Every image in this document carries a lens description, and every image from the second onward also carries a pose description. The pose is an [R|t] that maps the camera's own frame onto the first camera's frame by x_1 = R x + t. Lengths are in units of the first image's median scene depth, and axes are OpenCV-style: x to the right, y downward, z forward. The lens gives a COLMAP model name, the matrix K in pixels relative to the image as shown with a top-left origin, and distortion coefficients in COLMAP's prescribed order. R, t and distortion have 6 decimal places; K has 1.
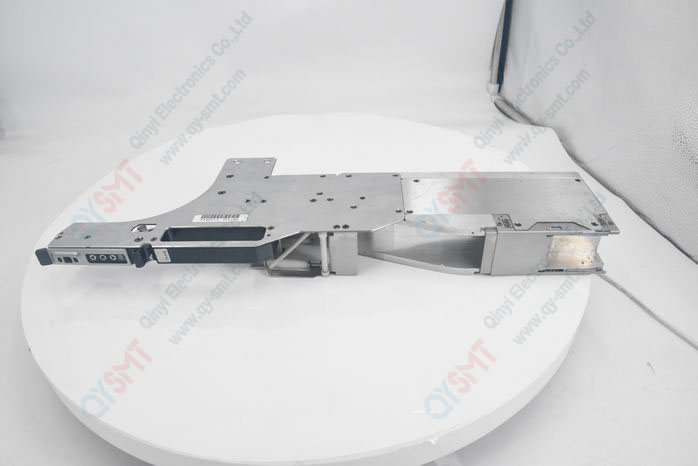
lens RADIAL K [[475.3, 0, 349.0], [0, 475.3, 233.0], [0, 0, 1]] dist [-0.030592, 0.002229]
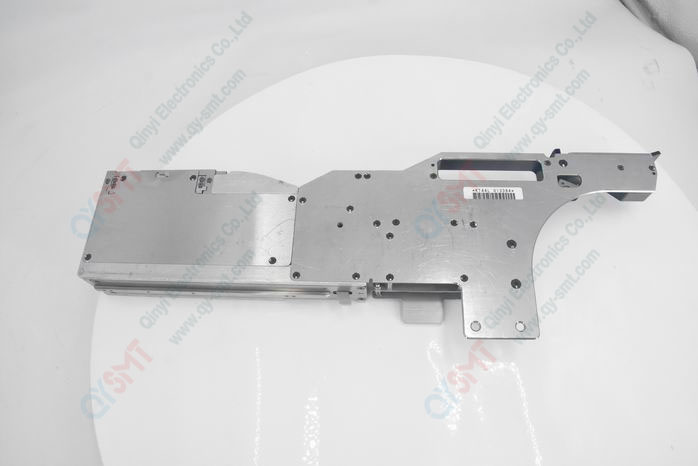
lens RADIAL K [[475.3, 0, 349.0], [0, 475.3, 233.0], [0, 0, 1]] dist [-0.030592, 0.002229]
pose [[-0.996368, 0.041721, 0.074234, -0.054758], [0.065646, -0.178944, 0.981667, -0.974194], [0.054240, 0.982974, 0.175555, 0.891410]]
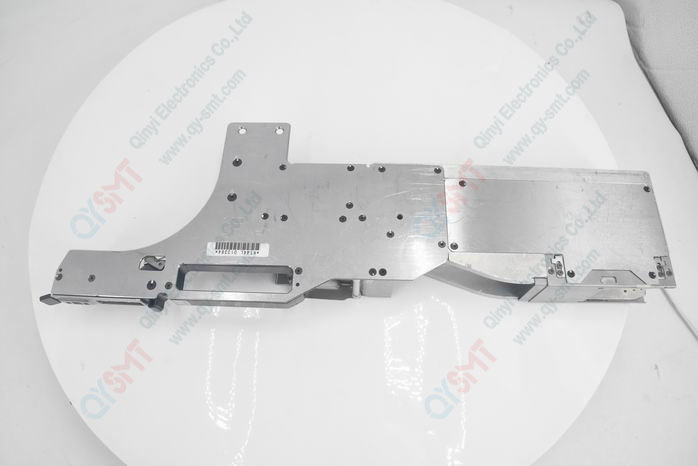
lens RADIAL K [[473.8, 0, 360.1], [0, 473.8, 232.2], [0, 0, 1]] dist [-0.040957, 0.000694]
pose [[0.999232, 0.000477, 0.039180, -0.080023], [-0.020643, 0.856312, 0.516047, -0.509457], [-0.033304, -0.516459, 0.855664, 0.261249]]
